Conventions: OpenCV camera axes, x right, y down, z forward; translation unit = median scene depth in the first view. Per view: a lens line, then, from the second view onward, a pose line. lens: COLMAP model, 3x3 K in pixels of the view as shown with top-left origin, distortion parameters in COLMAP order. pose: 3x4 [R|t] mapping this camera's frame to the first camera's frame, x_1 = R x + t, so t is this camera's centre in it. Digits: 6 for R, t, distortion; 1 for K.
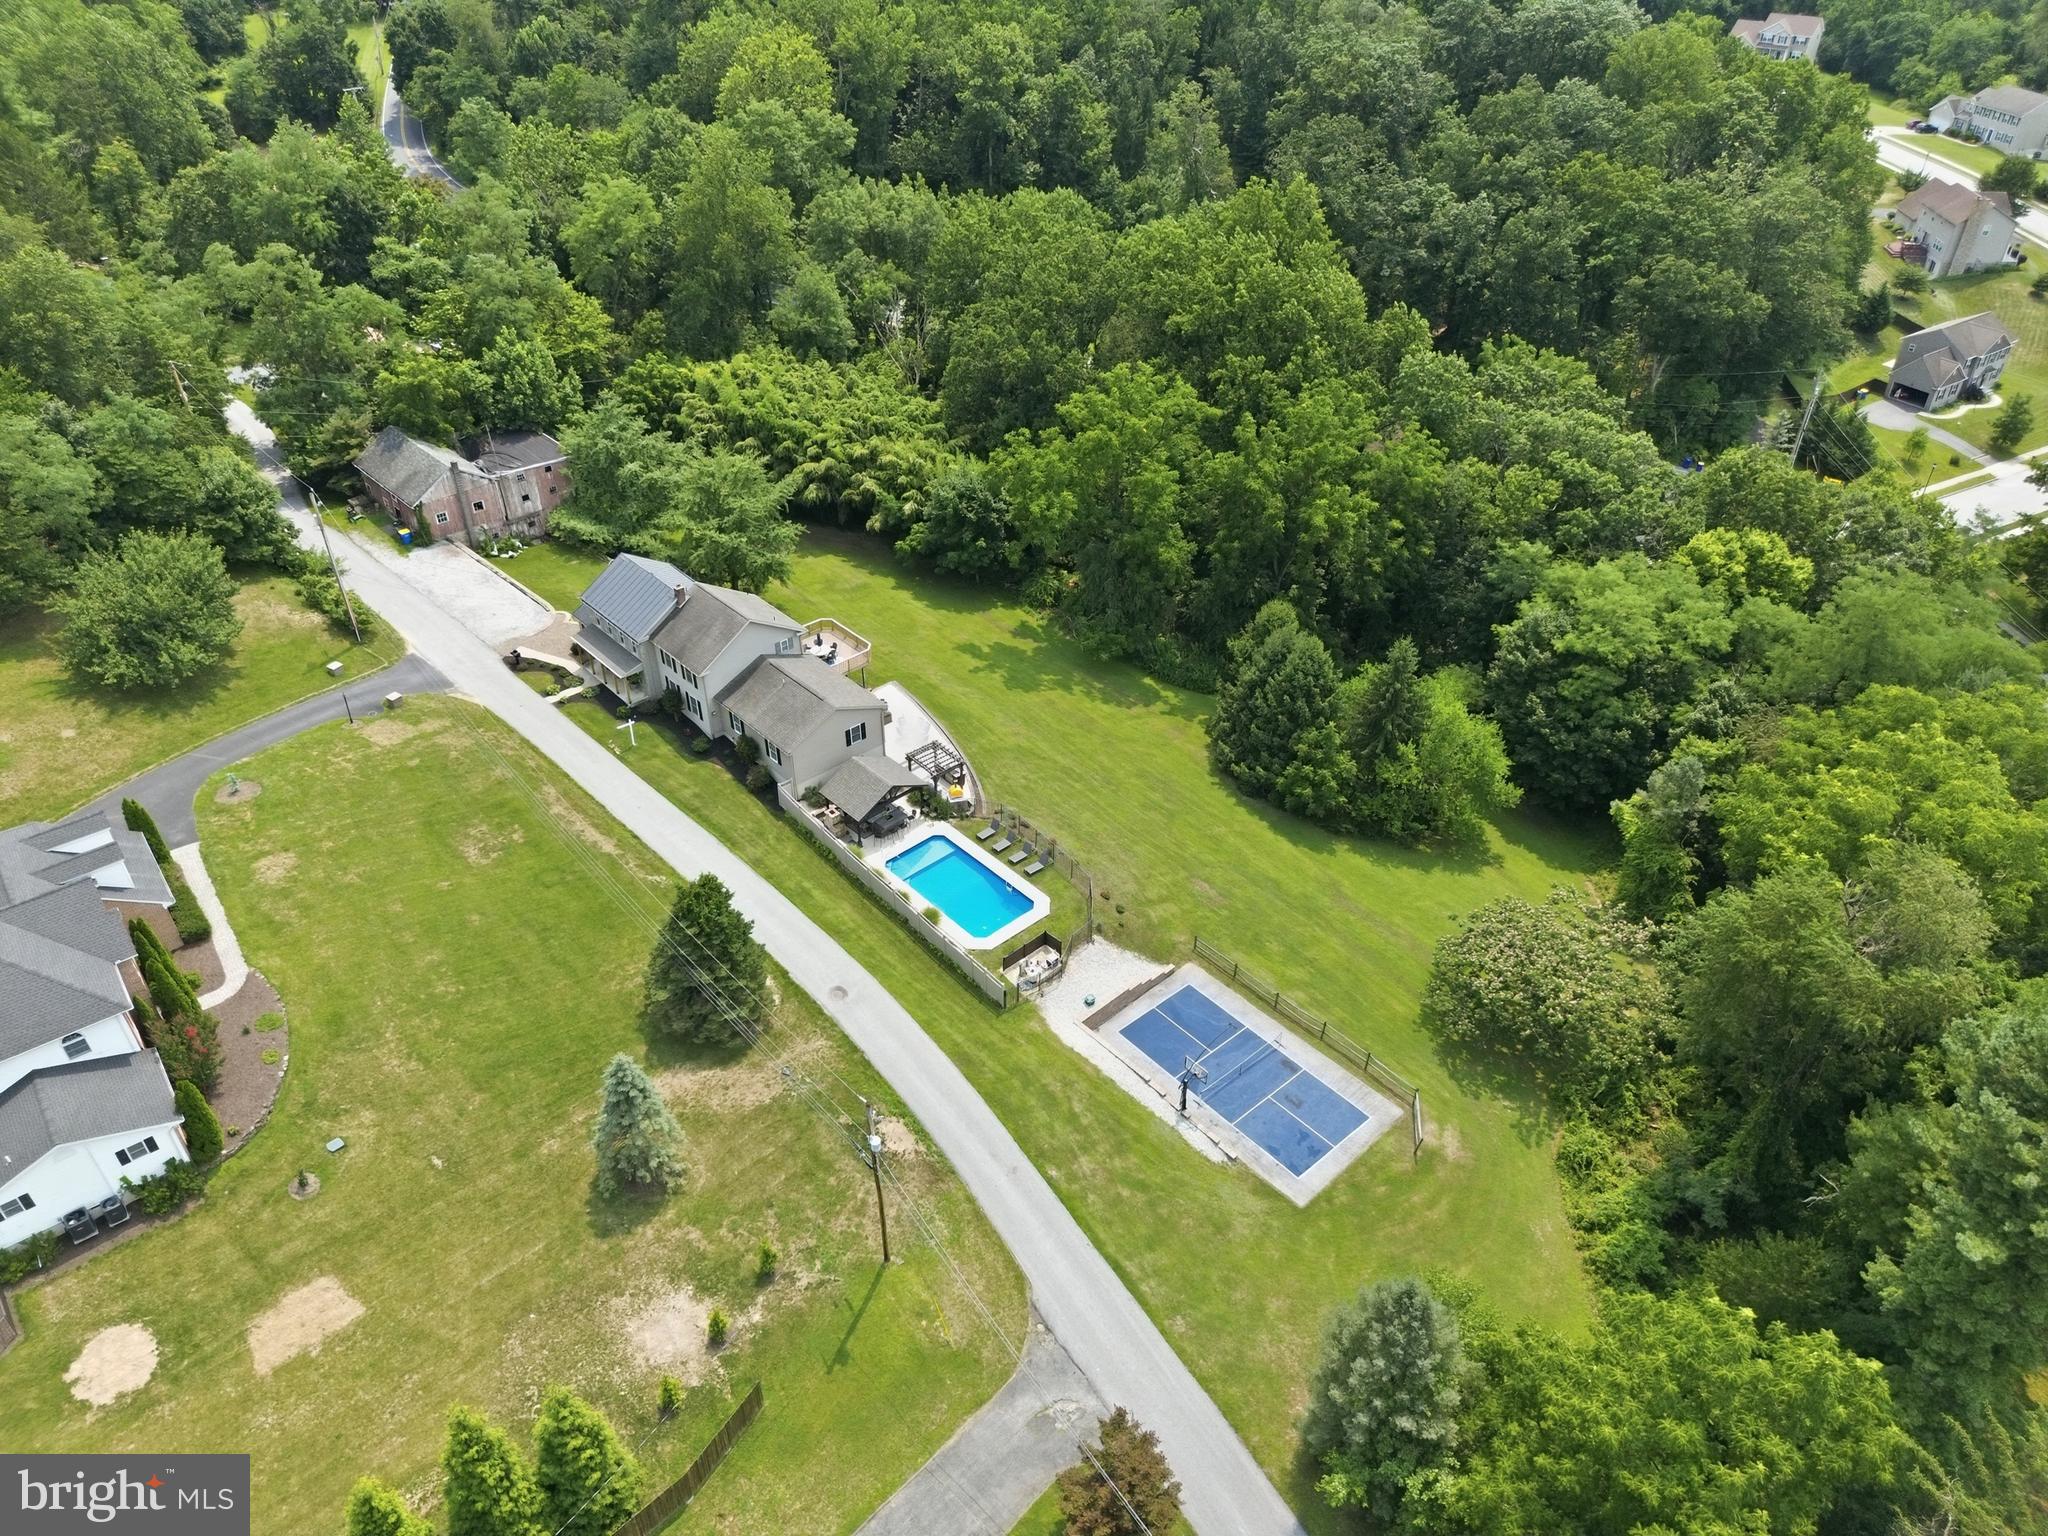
lens RADIAL K [[1445.9, 0, 1013.0], [0, 1445.9, 763.0], [0, 0, 1]] dist [0.073192, -0.070787]
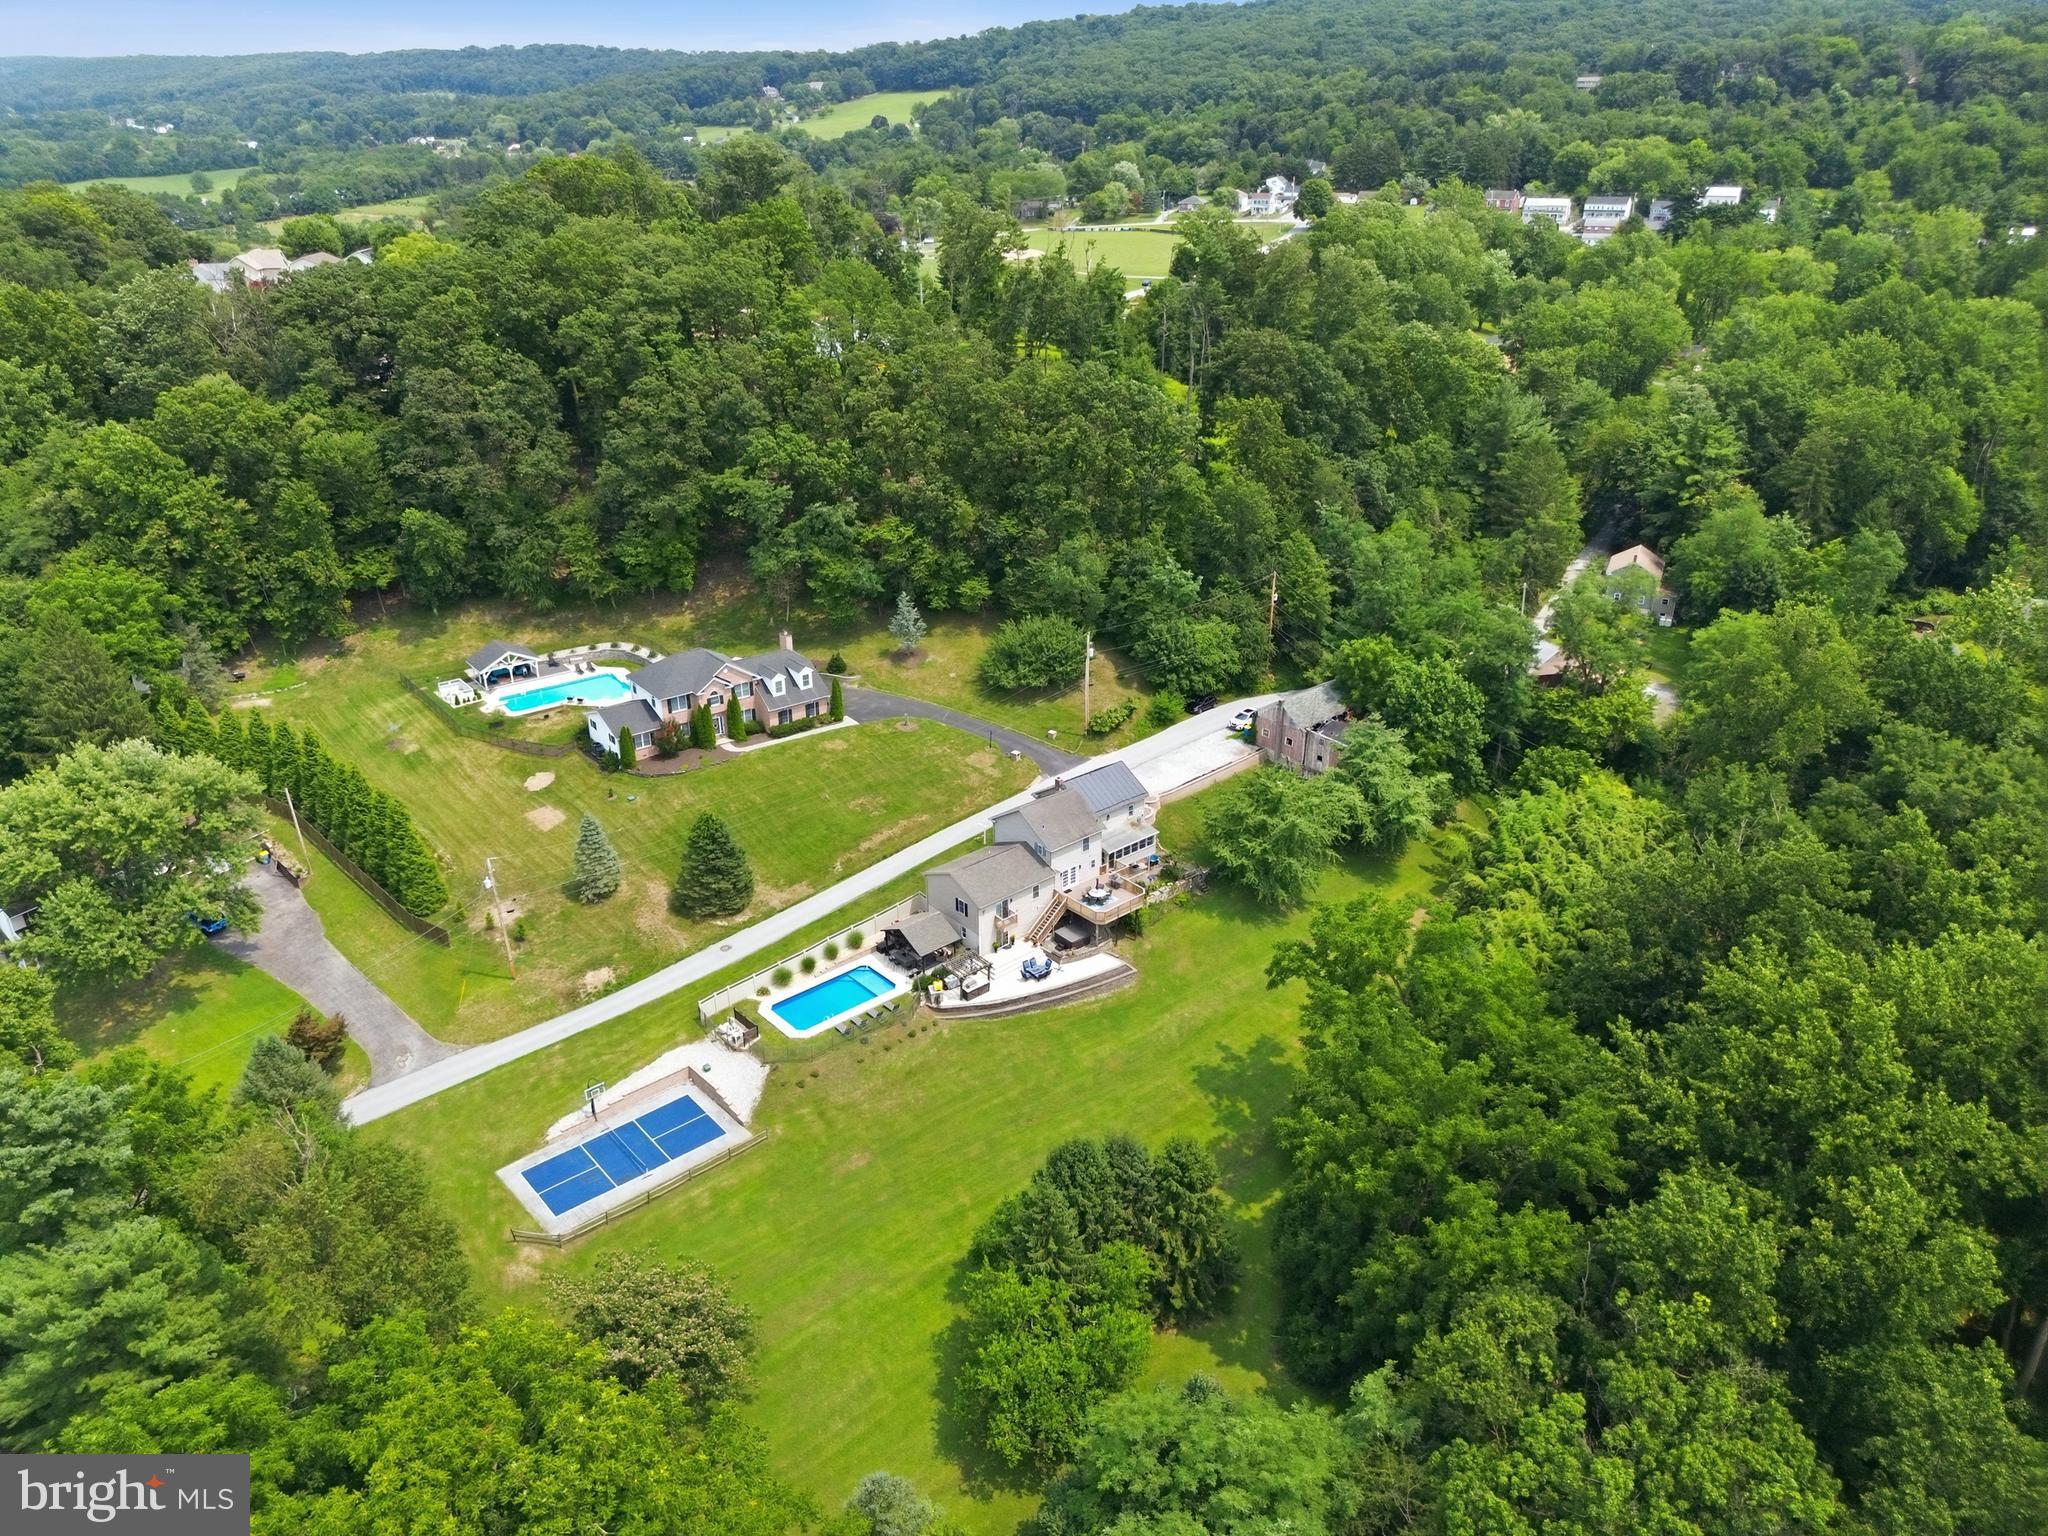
lens RADIAL K [[1445.9, 0, 1013.0], [0, 1445.9, 763.0], [0, 0, 1]] dist [0.073192, -0.070787]
pose [[-0.015094, 0.423020, -0.905994, 1.193080], [-0.582326, 0.732855, 0.351881, -0.707909], [0.812815, 0.532895, 0.235274, 0.791852]]
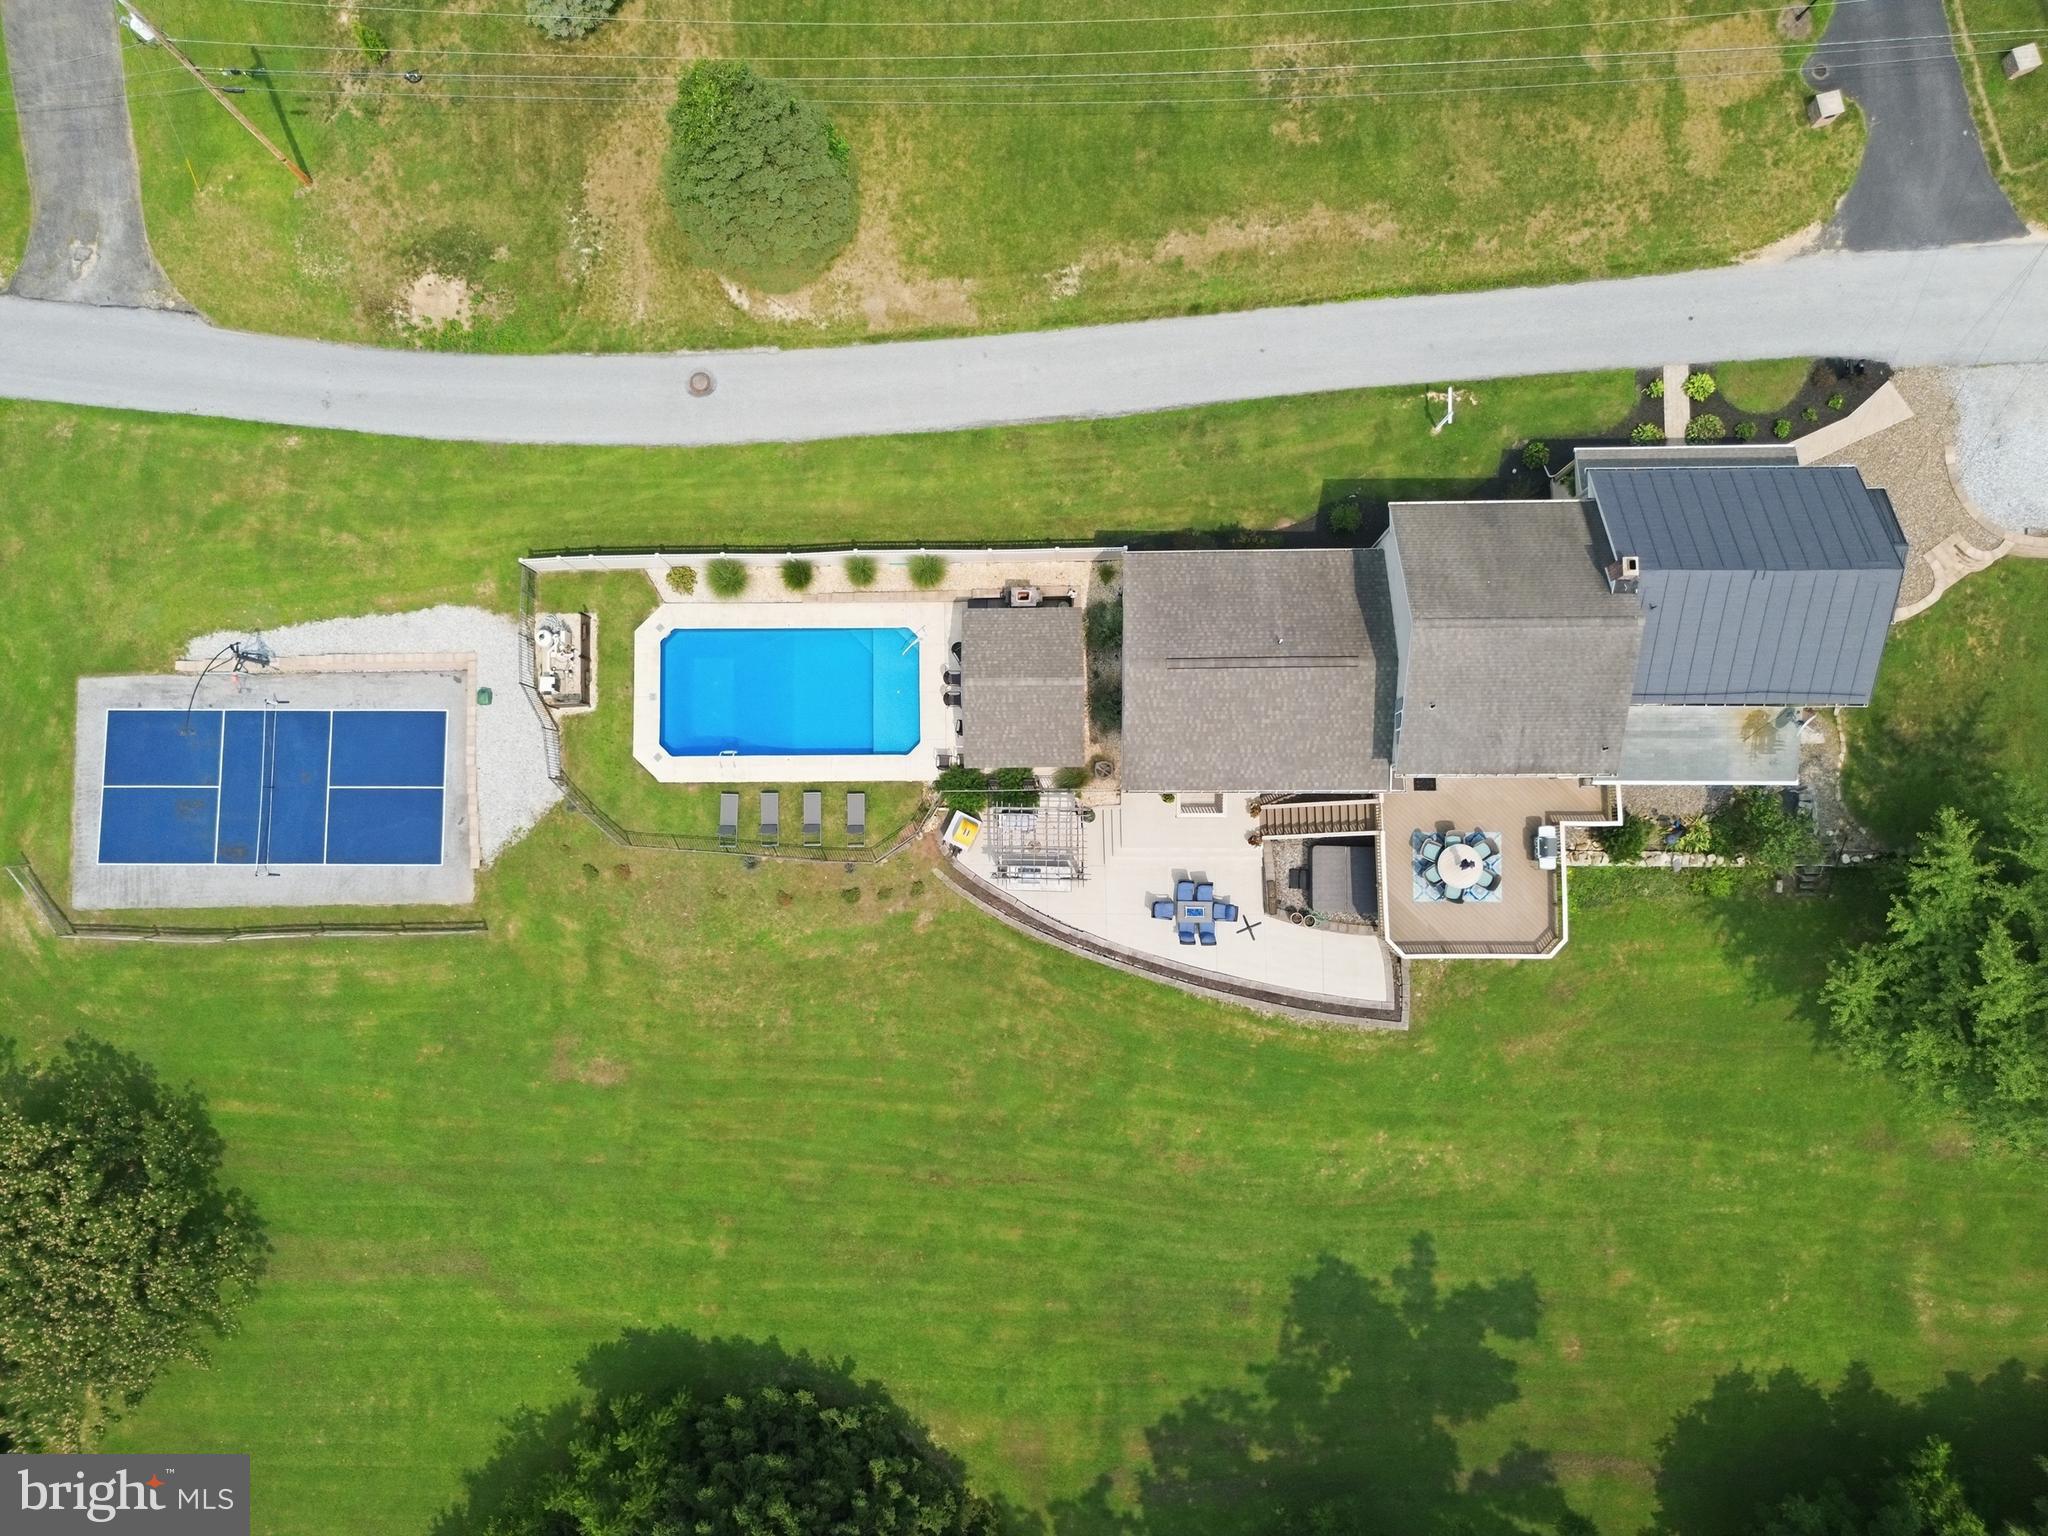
lens RADIAL K [[1445.9, 0, 1013.0], [0, 1445.9, 763.0], [0, 0, 1]] dist [0.073192, -0.070787]
pose [[-0.658972, 0.750620, -0.048220, -0.052530], [-0.419343, -0.313410, 0.852013, -0.533671], [0.624425, 0.581673, 0.521296, 0.851919]]
